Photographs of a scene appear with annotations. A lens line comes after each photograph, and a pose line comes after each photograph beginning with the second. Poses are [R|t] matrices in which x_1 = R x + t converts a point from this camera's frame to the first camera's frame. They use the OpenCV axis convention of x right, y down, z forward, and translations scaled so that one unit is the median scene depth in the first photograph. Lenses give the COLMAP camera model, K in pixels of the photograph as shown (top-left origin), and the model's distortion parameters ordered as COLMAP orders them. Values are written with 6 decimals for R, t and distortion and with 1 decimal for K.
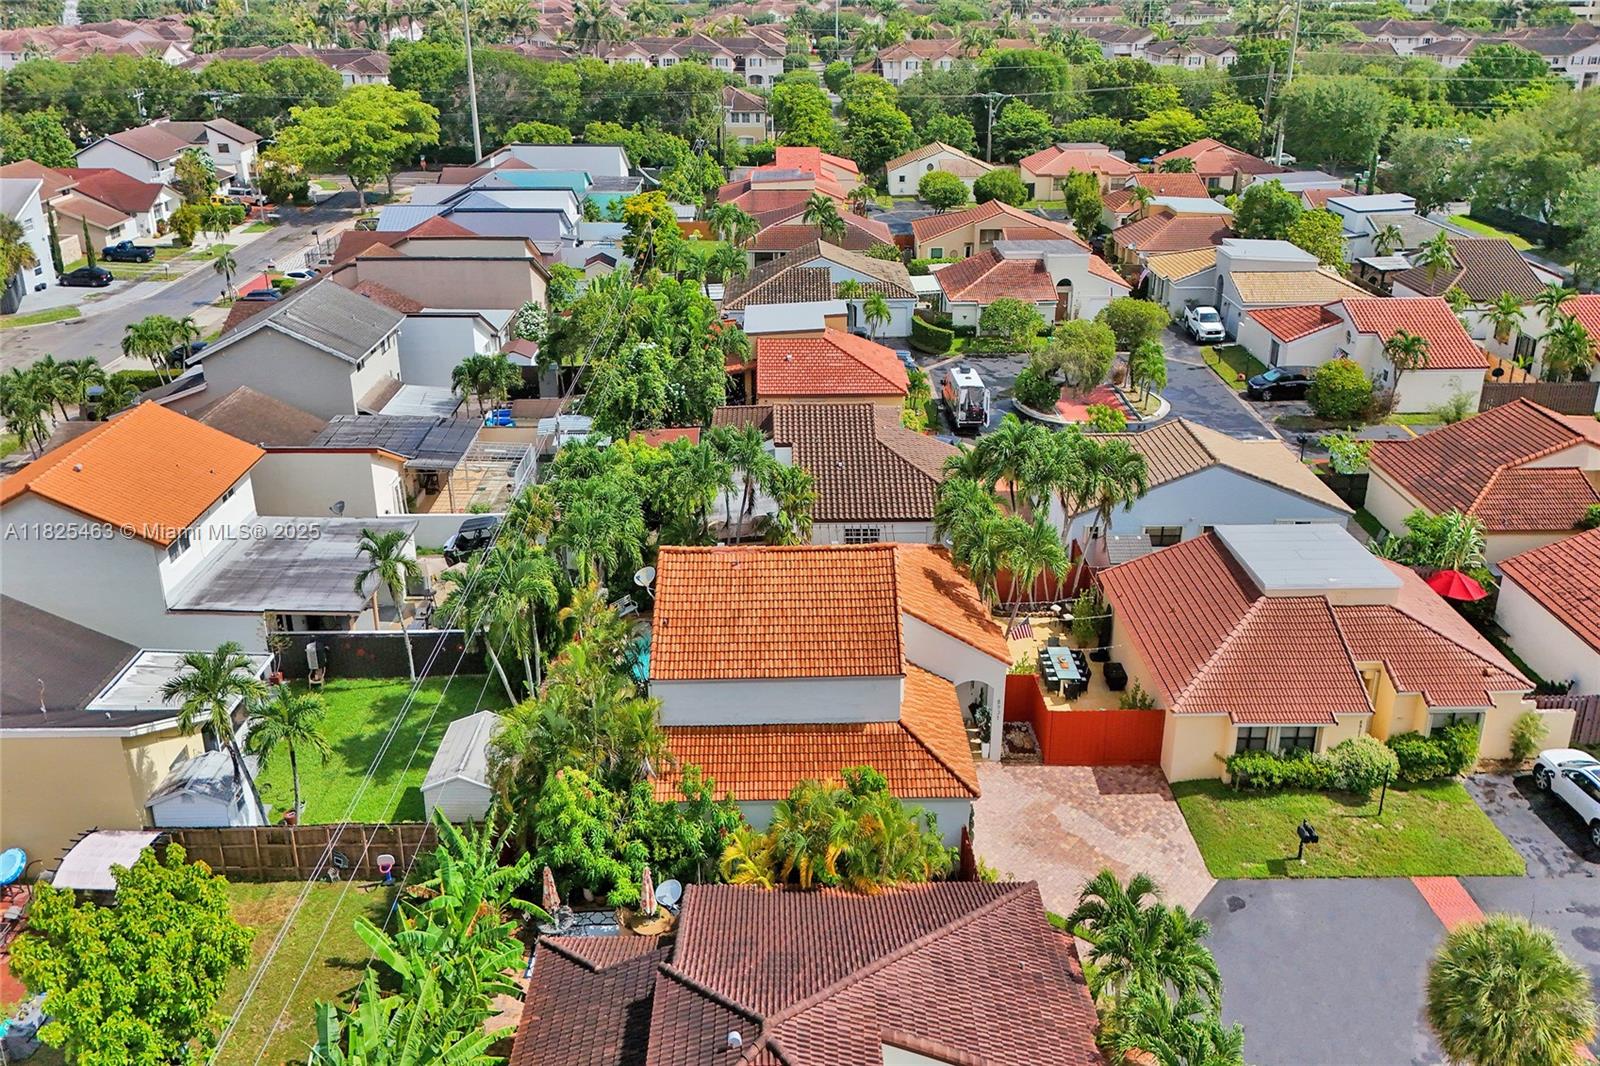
lens RADIAL K [[1177.1, 0, 805.0], [0, 1177.1, 471.3], [0, 0, 1]] dist [0.070753, -0.062321]
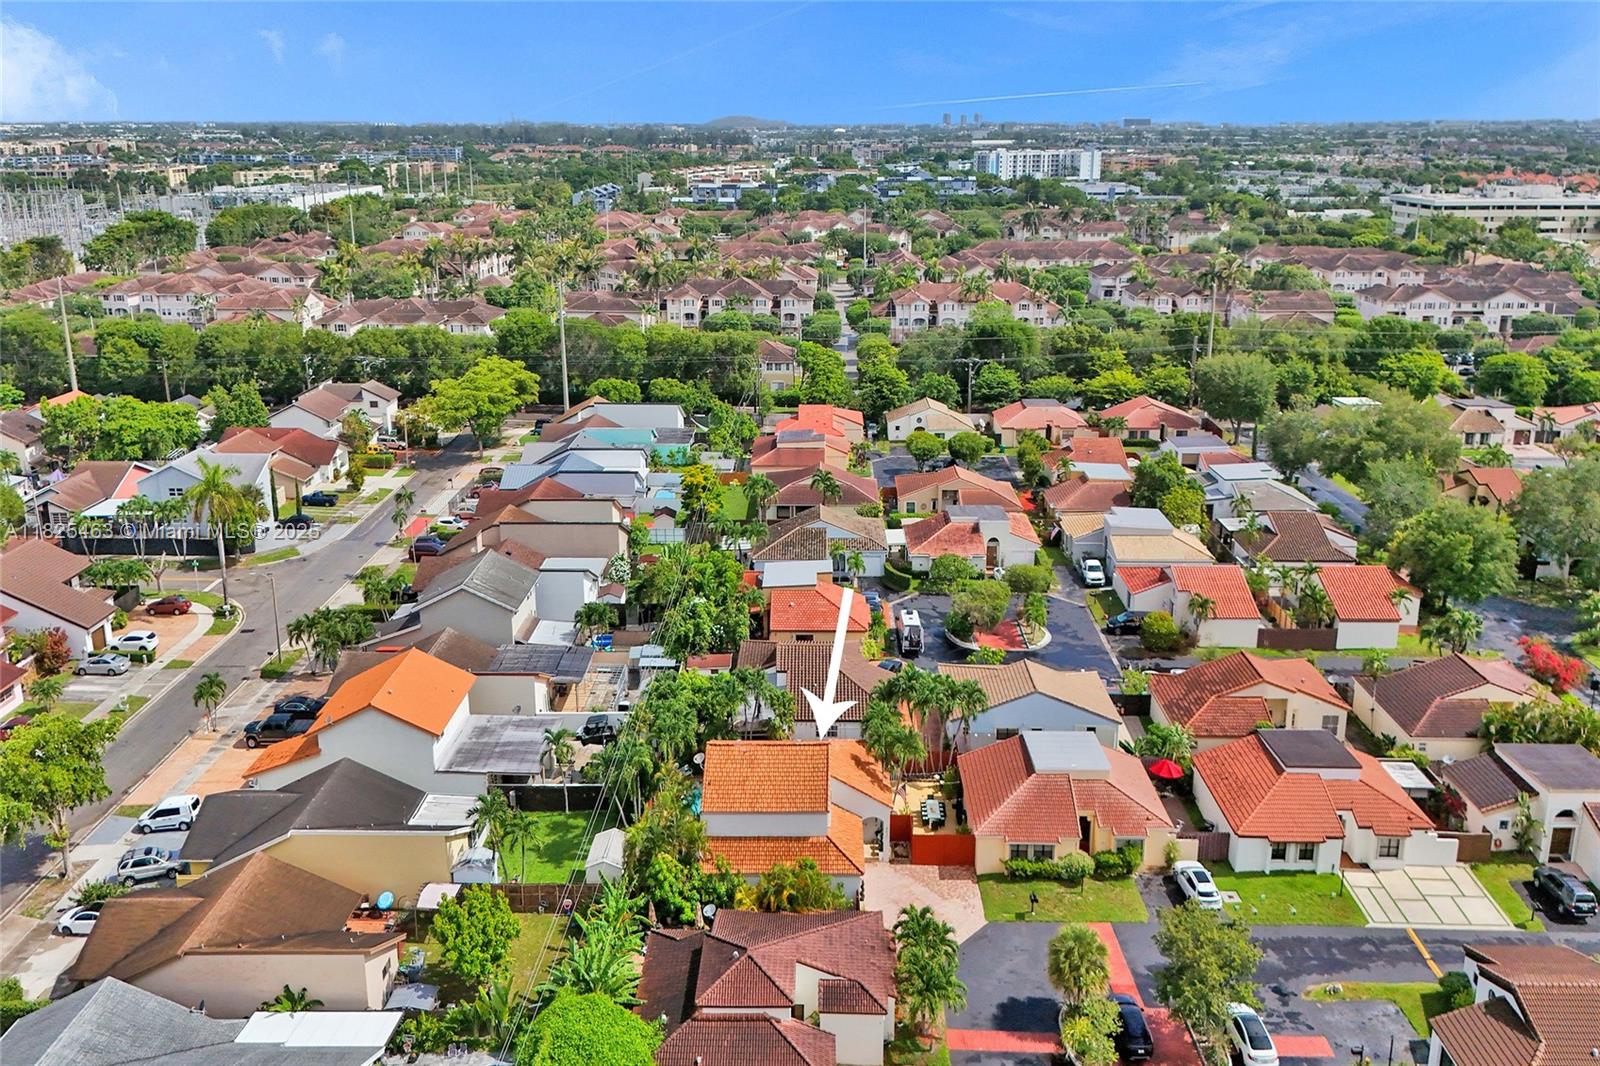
lens RADIAL K [[1187.1, 0, 804.7], [0, 1187.1, 536.9], [0, 0, 1]] dist [0.142188, -0.222767]
pose [[0.999312, 0.010039, -0.035699, 0.053883], [-0.012571, 0.997366, -0.071431, -0.070558], [0.034888, 0.071831, 0.996807, -0.507820]]
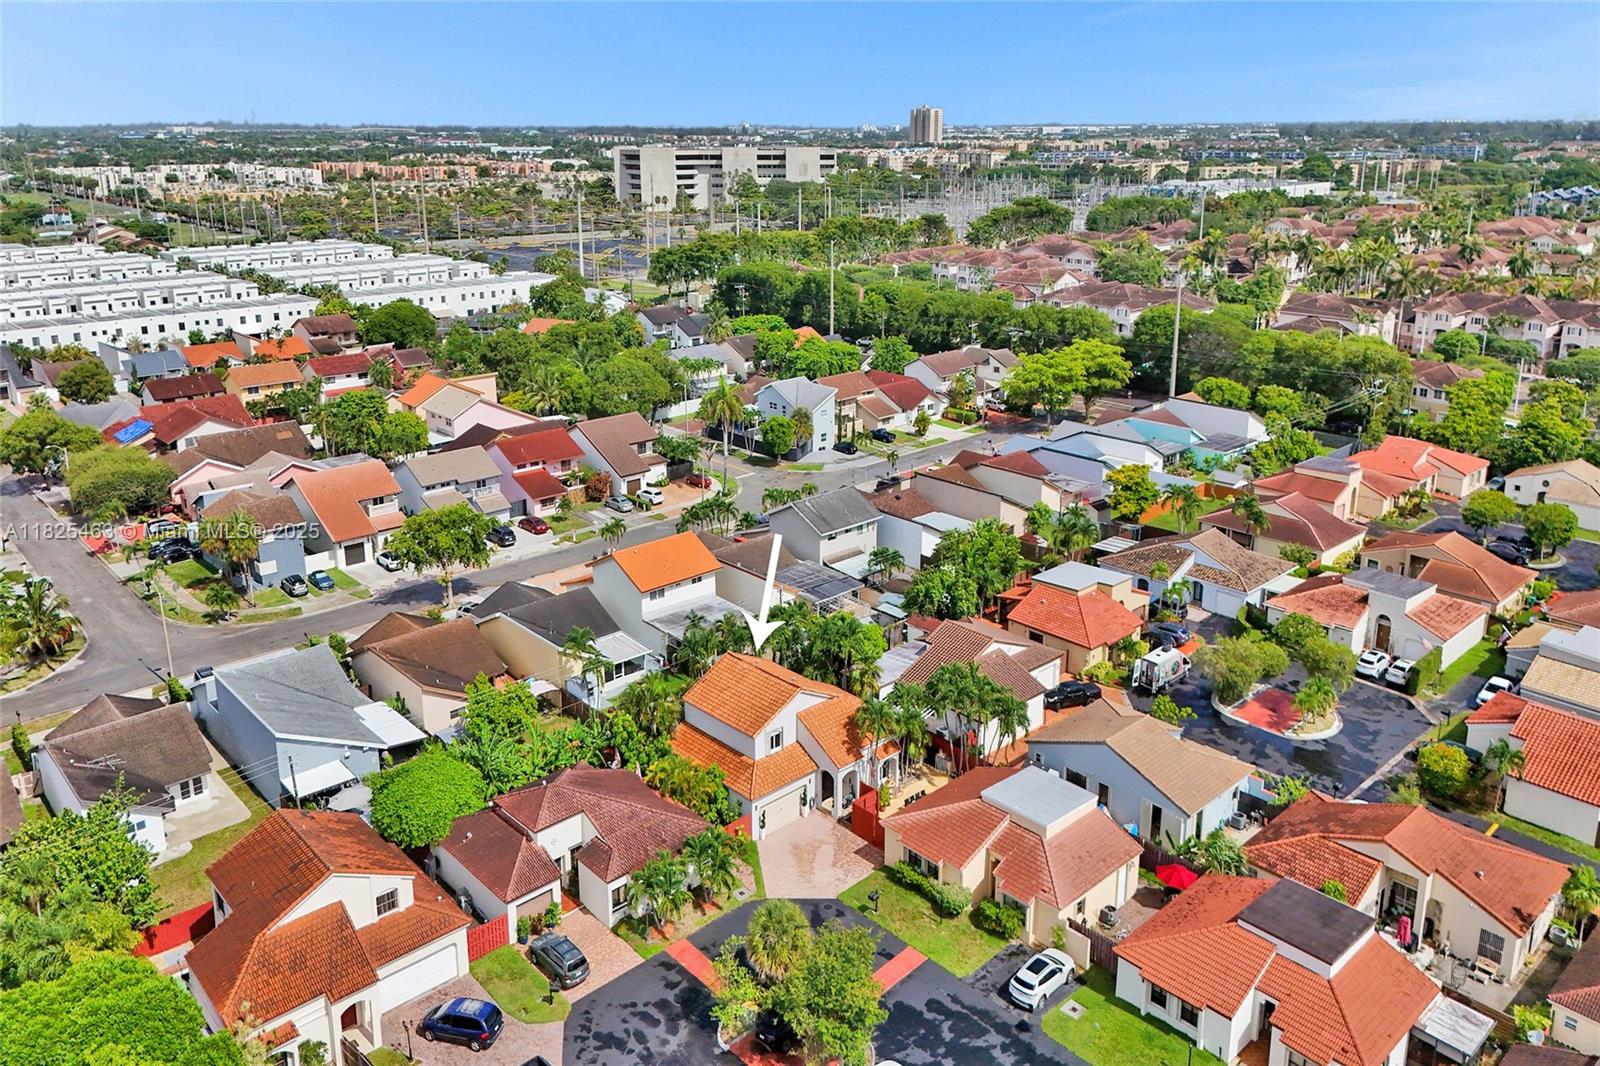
lens RADIAL K [[1171.4, 0, 805.0], [0, 1171.4, 527.9], [0, 0, 1]] dist [0.132891, -0.178631]
pose [[0.665511, 0.241388, -0.706276, 0.767126], [-0.293330, 0.954708, 0.049896, -0.162129], [0.686332, 0.173965, 0.706176, -0.262393]]
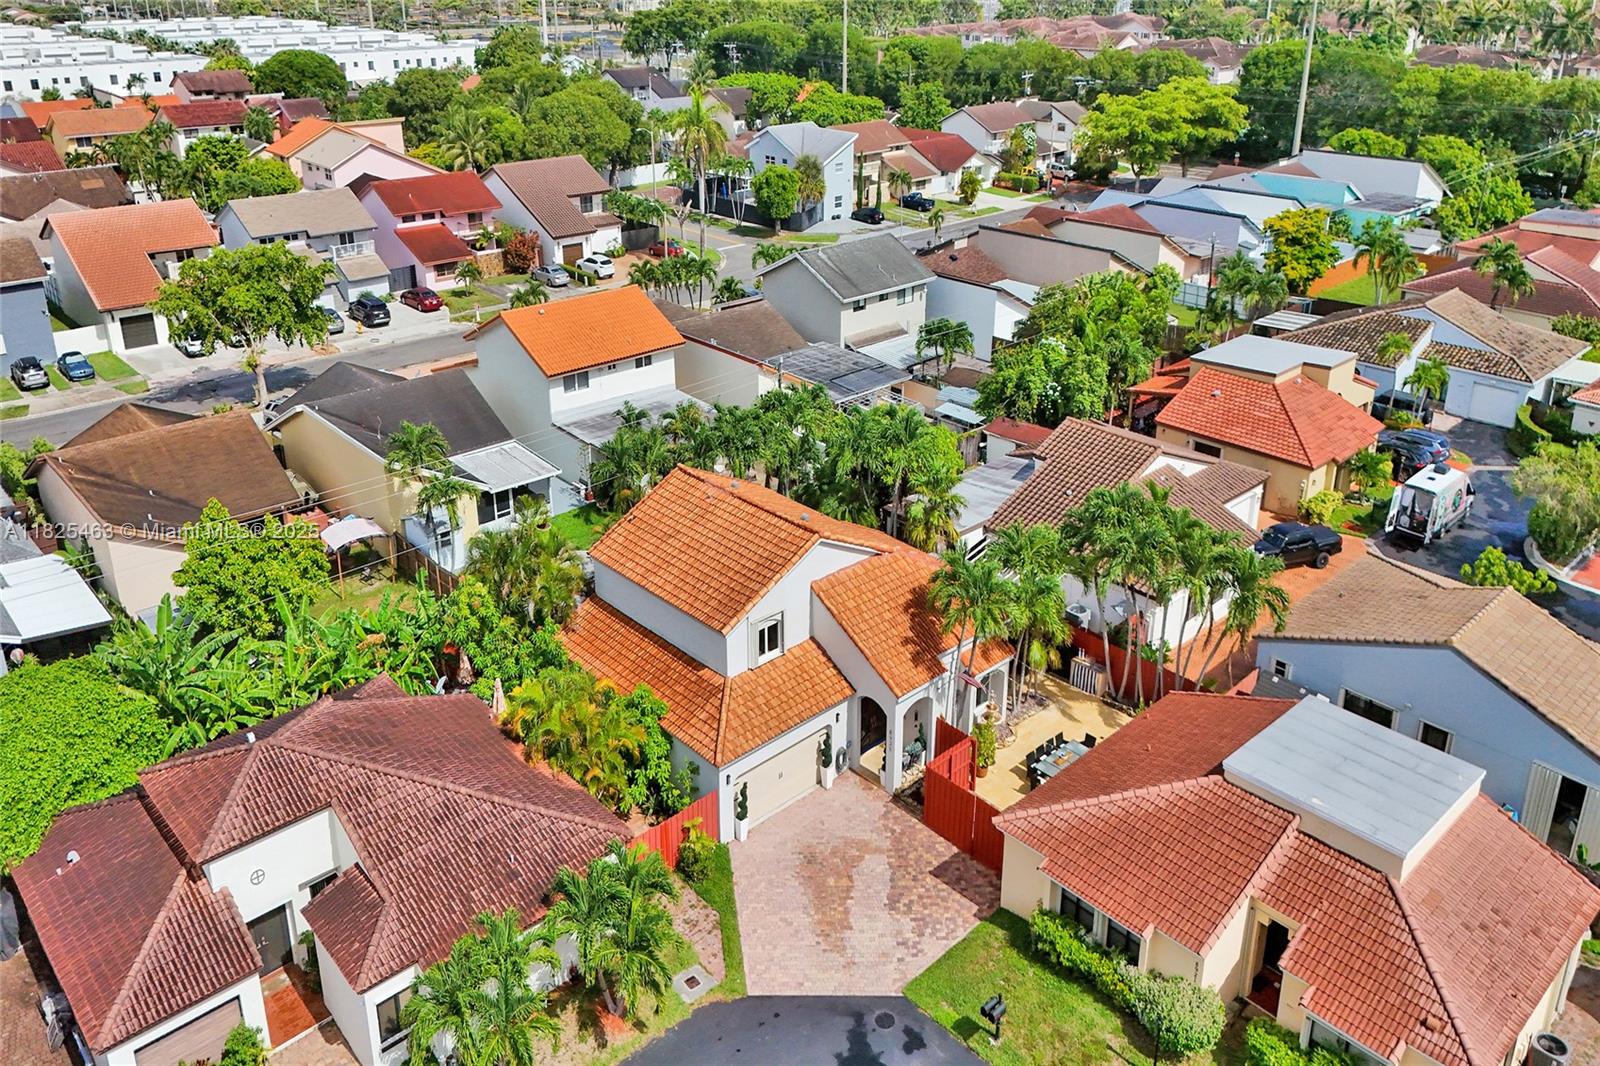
lens RADIAL K [[1177.1, 0, 805.0], [0, 1177.1, 471.3], [0, 0, 1]] dist [0.070753, -0.062321]
pose [[0.664714, 0.298529, -0.684862, 0.389772], [-0.296713, 0.946788, 0.124717, -0.057704], [0.685650, 0.120307, 0.717921, 0.132104]]
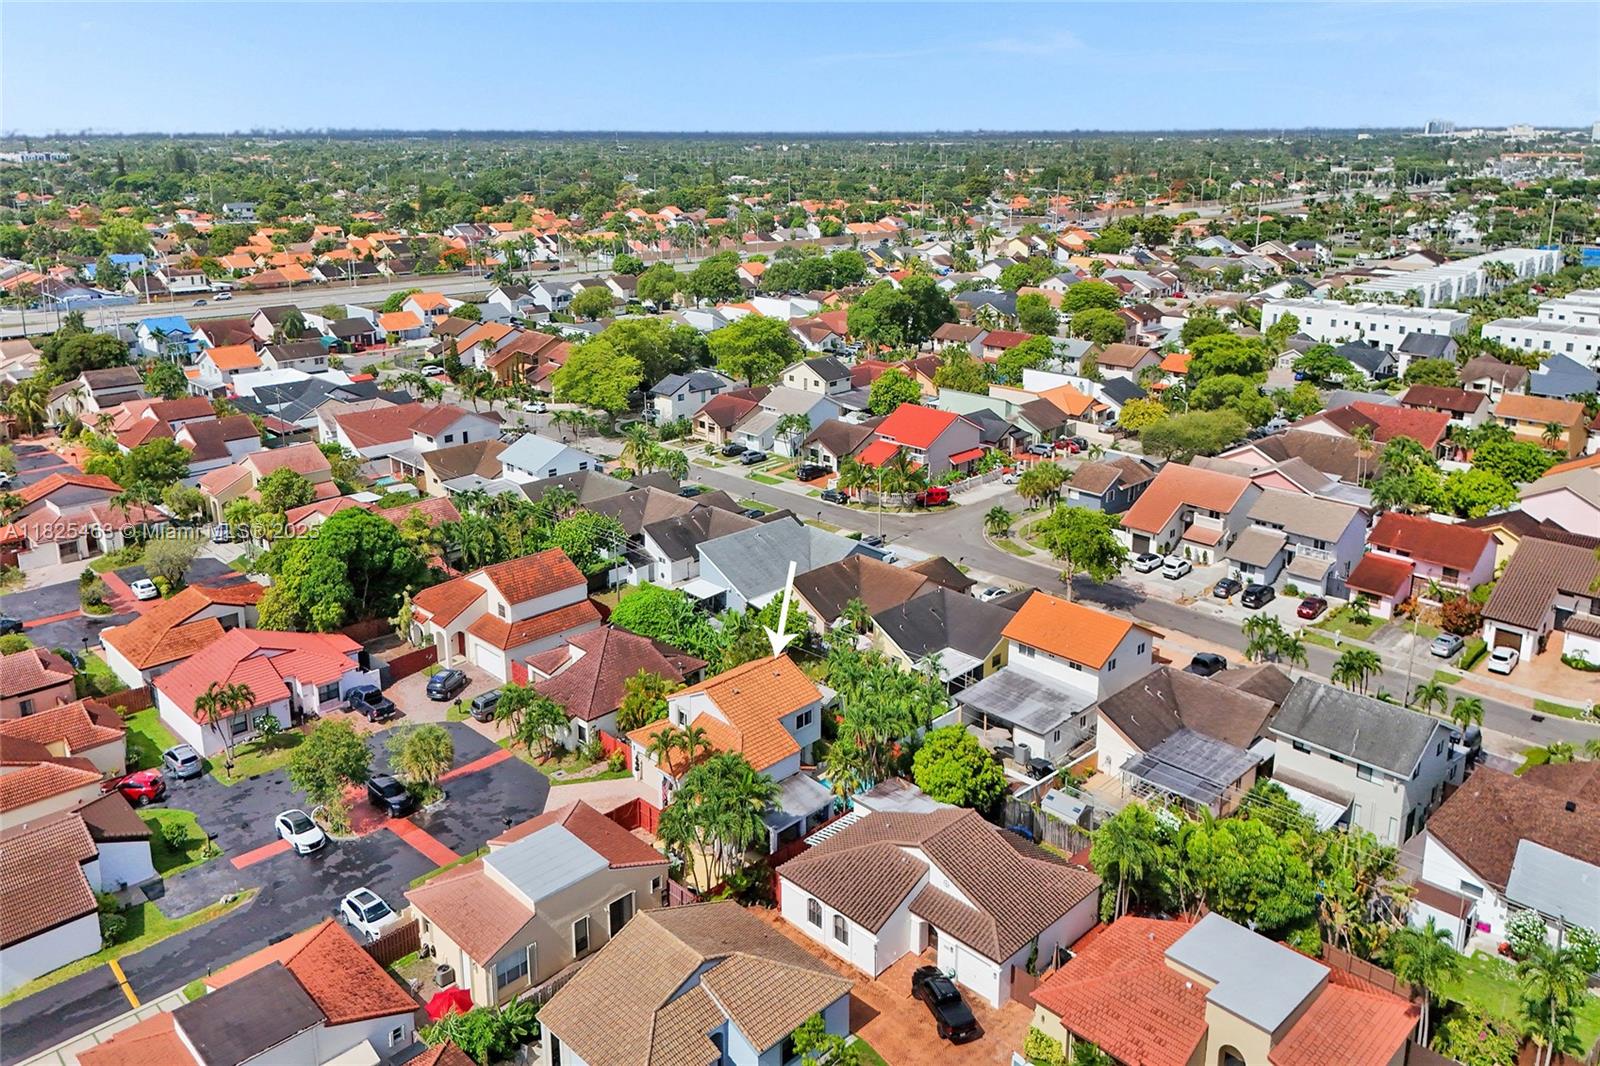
lens RADIAL K [[1171.4, 0, 805.0], [0, 1171.4, 527.9], [0, 0, 1]] dist [0.132891, -0.178631]
pose [[-0.722869, 0.223845, -0.653723, 0.649658], [-0.273546, 0.776078, 0.568221, -0.727152], [0.634533, 0.589573, -0.499771, 1.036181]]
